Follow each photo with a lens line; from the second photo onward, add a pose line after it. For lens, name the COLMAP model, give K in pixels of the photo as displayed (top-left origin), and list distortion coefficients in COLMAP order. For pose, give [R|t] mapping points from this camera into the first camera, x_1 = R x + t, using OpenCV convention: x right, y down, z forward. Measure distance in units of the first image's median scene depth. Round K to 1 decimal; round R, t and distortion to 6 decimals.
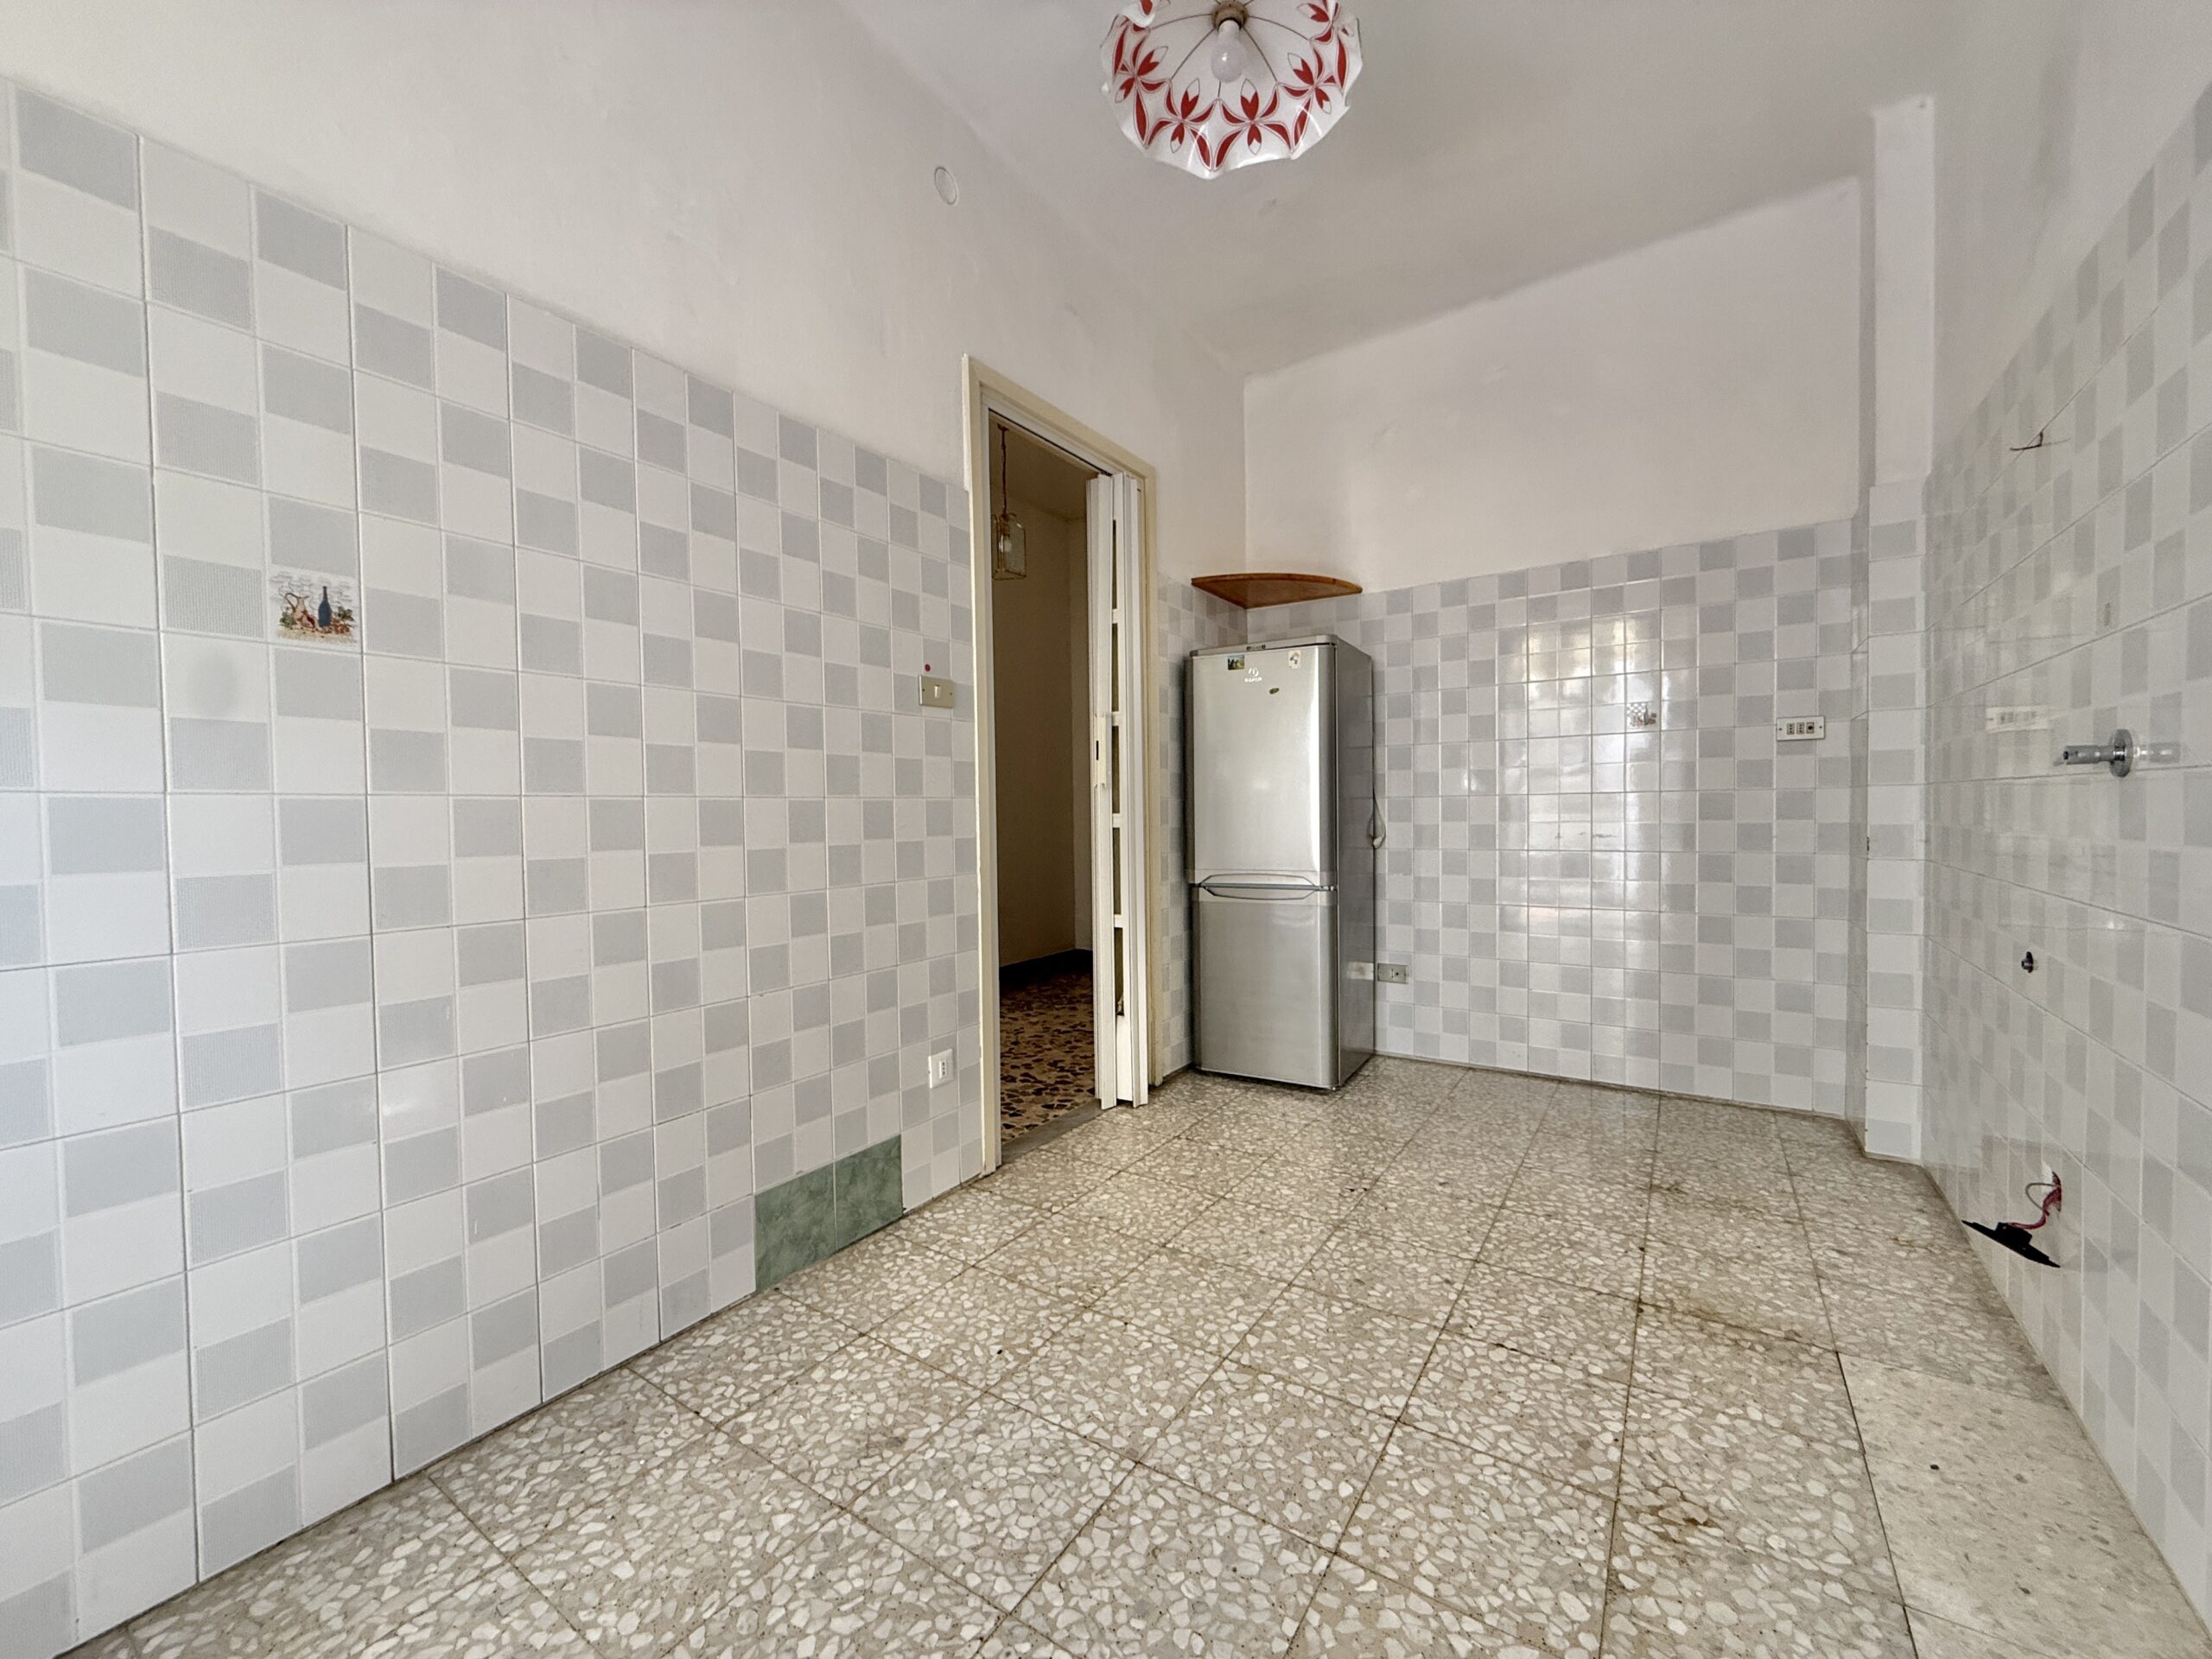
lens RADIAL K [[879.6, 0, 1098.5], [0, 879.6, 834.8], [0, 0, 1]] dist [-0.000877, 0.000101]
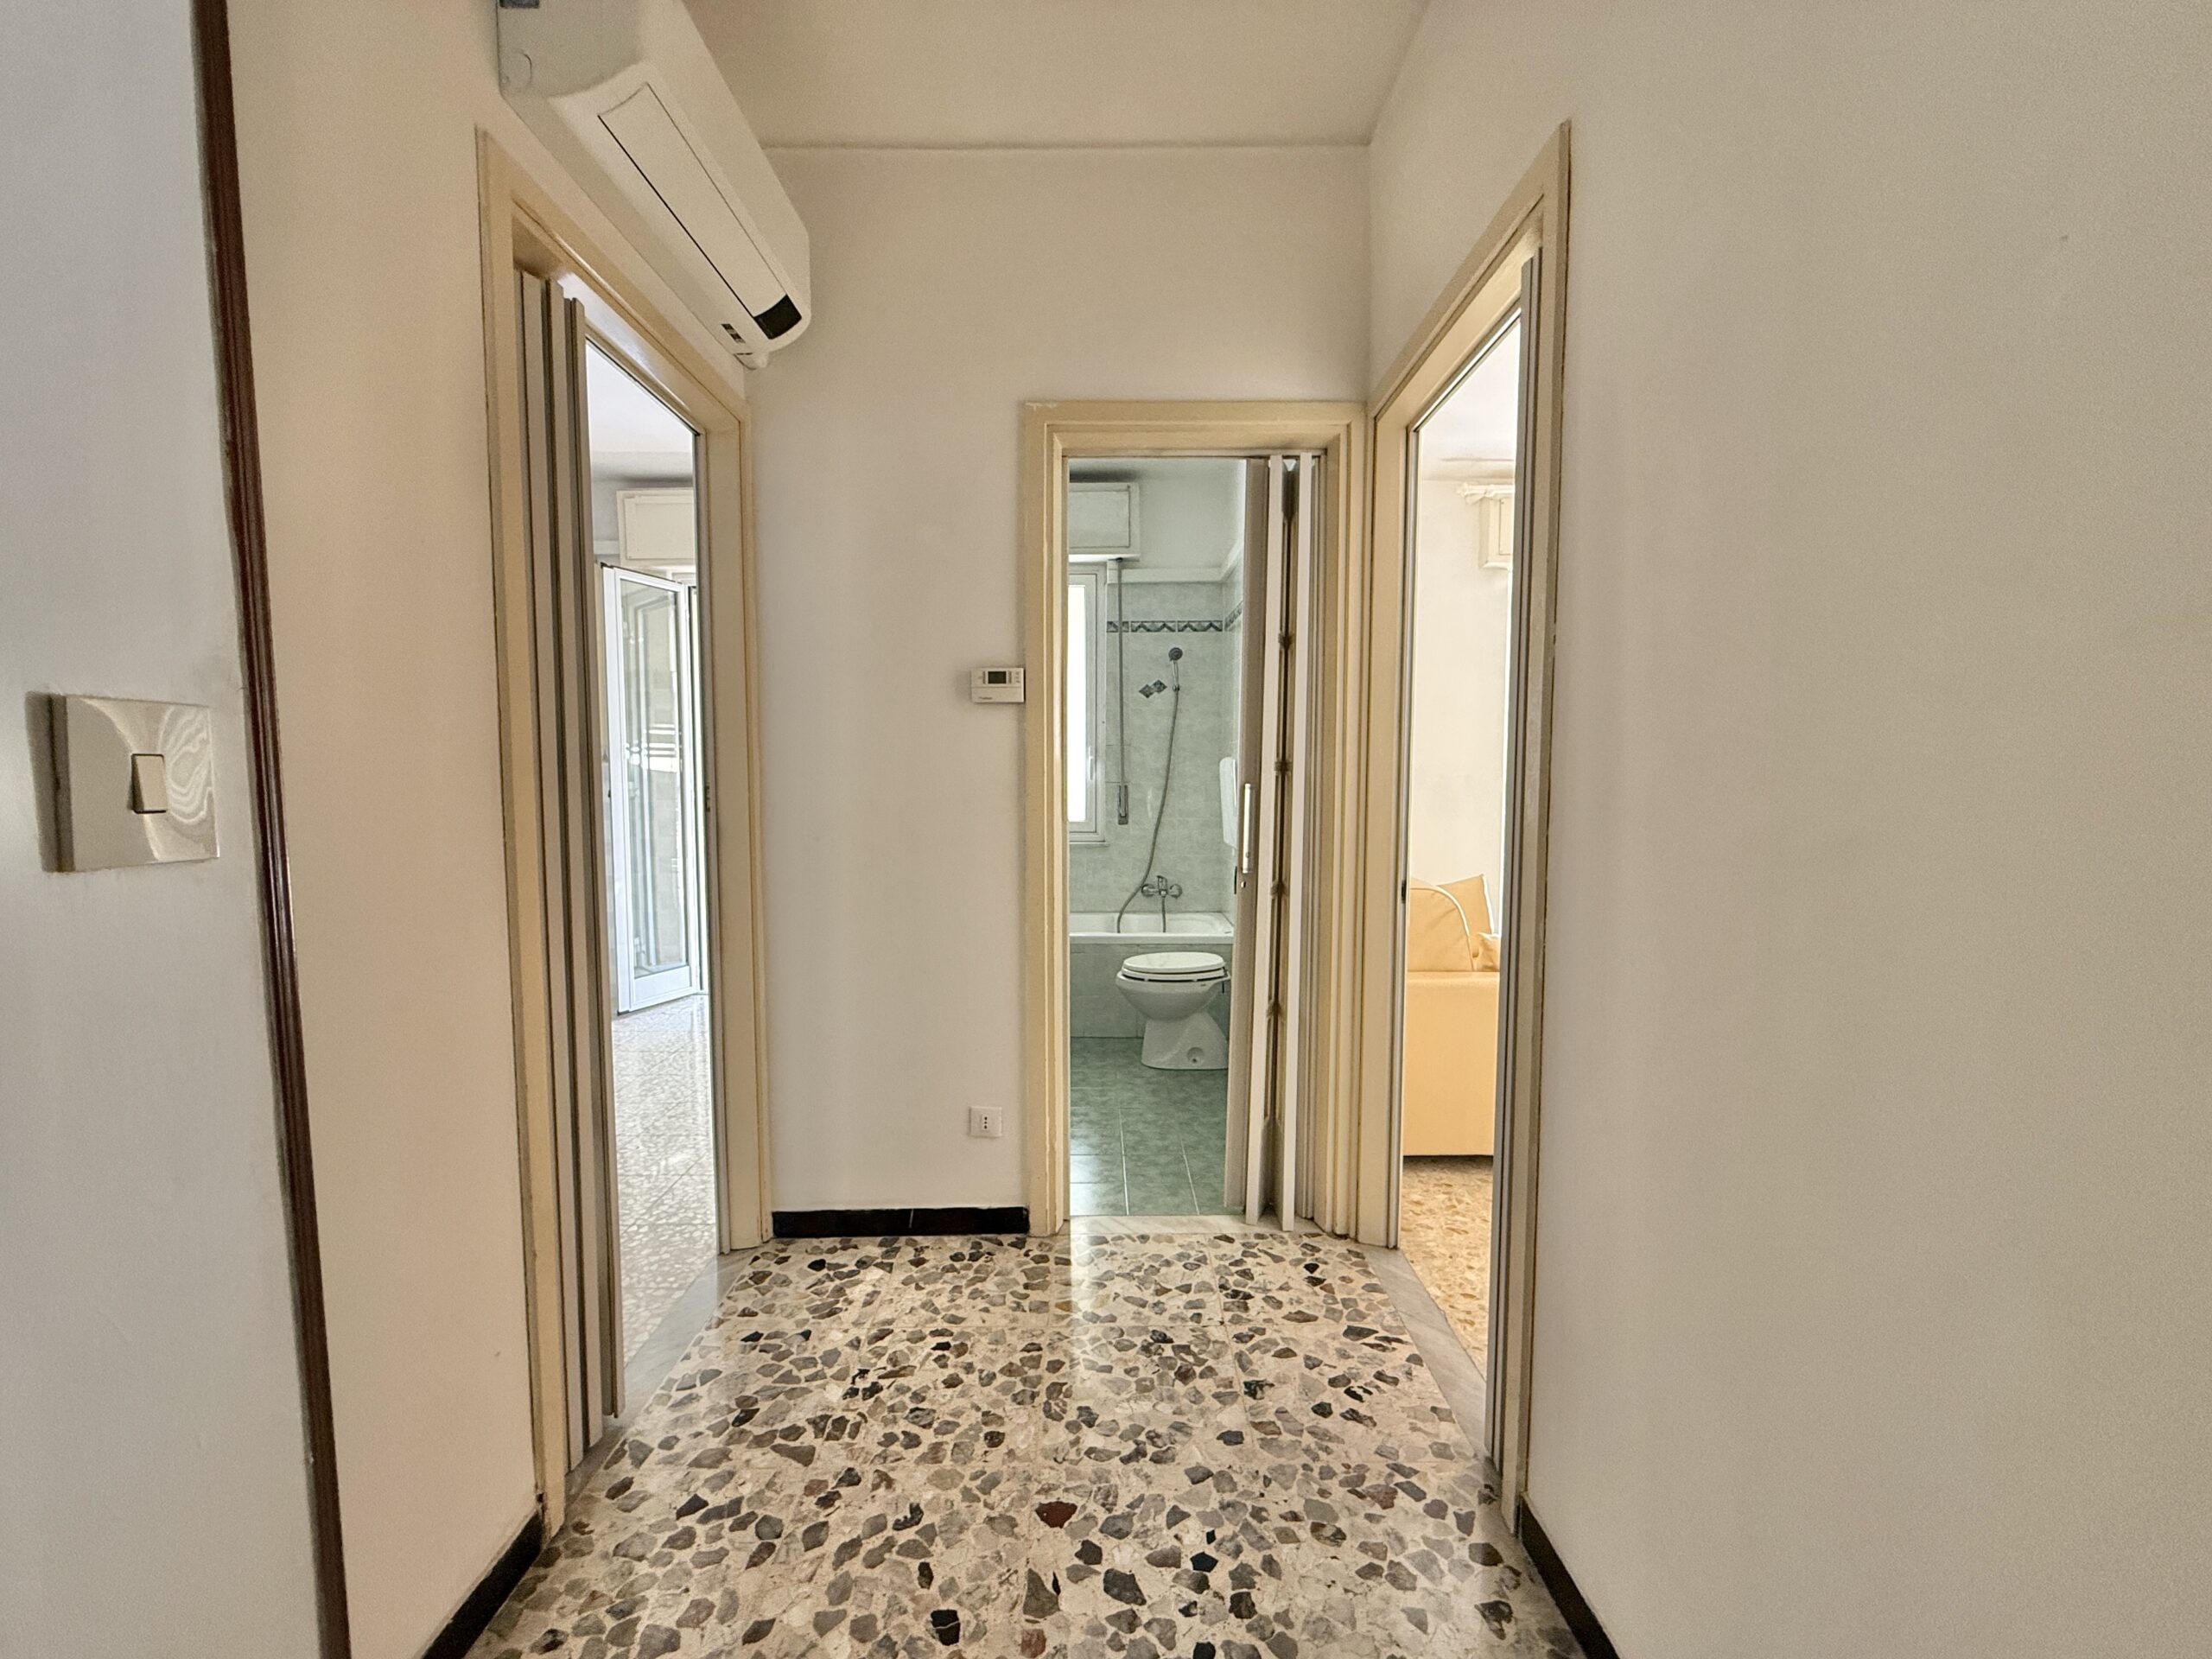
lens RADIAL K [[879.6, 0, 1098.5], [0, 879.6, 834.8], [0, 0, 1]] dist [-0.000877, 0.000101]
pose [[-0.831983, 0.053312, -0.552234, 0.034386], [0.001023, 0.995518, 0.094565, -0.121741], [0.554800, 0.078111, -0.828309, 1.505005]]
